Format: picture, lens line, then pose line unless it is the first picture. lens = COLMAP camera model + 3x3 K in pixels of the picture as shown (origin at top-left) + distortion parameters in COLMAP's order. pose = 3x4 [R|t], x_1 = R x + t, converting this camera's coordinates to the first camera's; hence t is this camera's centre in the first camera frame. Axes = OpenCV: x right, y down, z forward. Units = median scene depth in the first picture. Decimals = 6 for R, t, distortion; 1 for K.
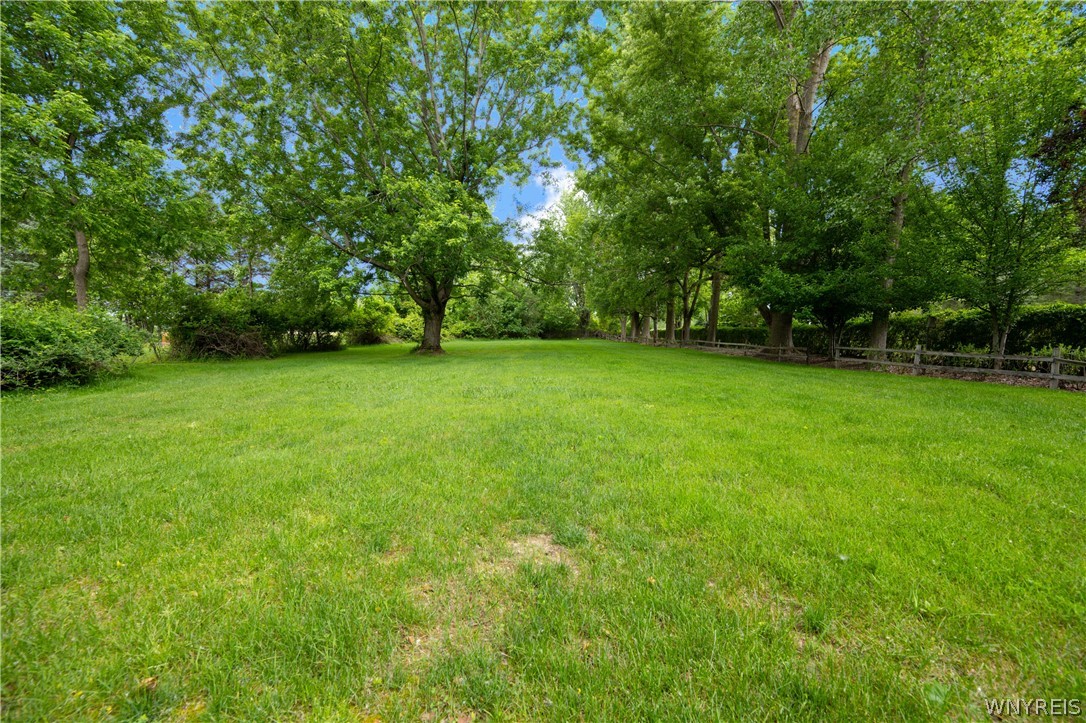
lens RADIAL K [[428.1, 0, 538.6], [0, 428.1, 368.8], [0, 0, 1]] dist [-0.000001, 0.000025]
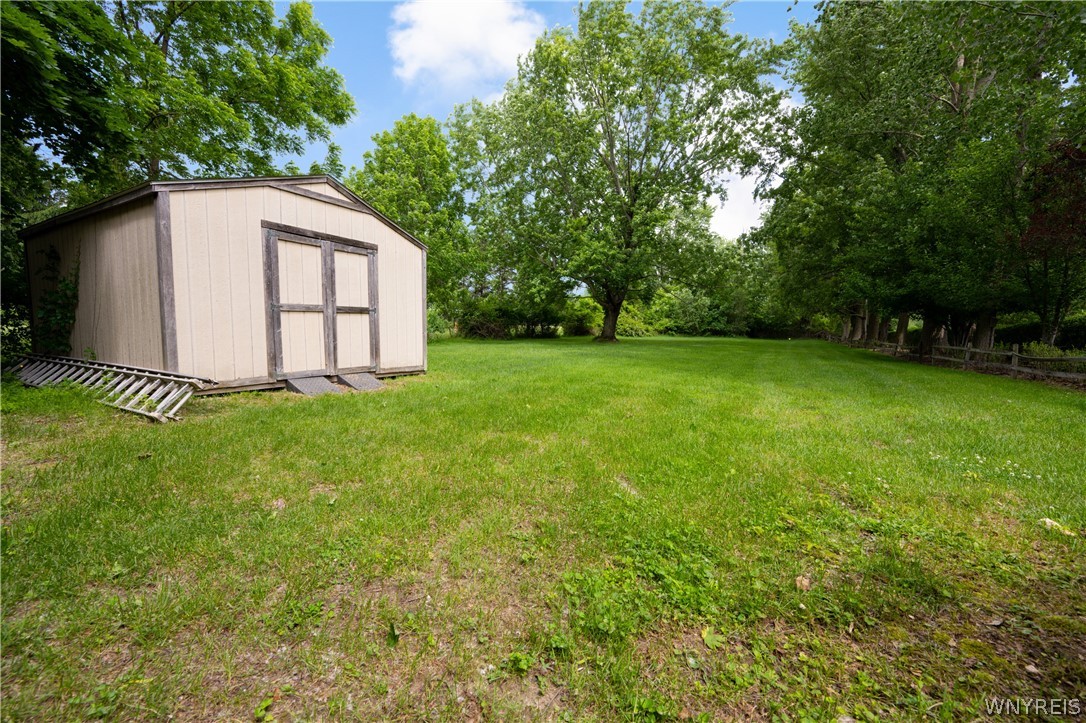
lens RADIAL K [[428.1, 0, 544.5], [0, 428.1, 358.5], [0, 0, 1]] dist [-0.000001, 0.000025]
pose [[0.868360, 0.059887, -0.492304, 0.166527], [-0.068850, 0.997627, -0.000085, 0.021083], [0.491131, 0.033969, 0.870423, -0.179418]]
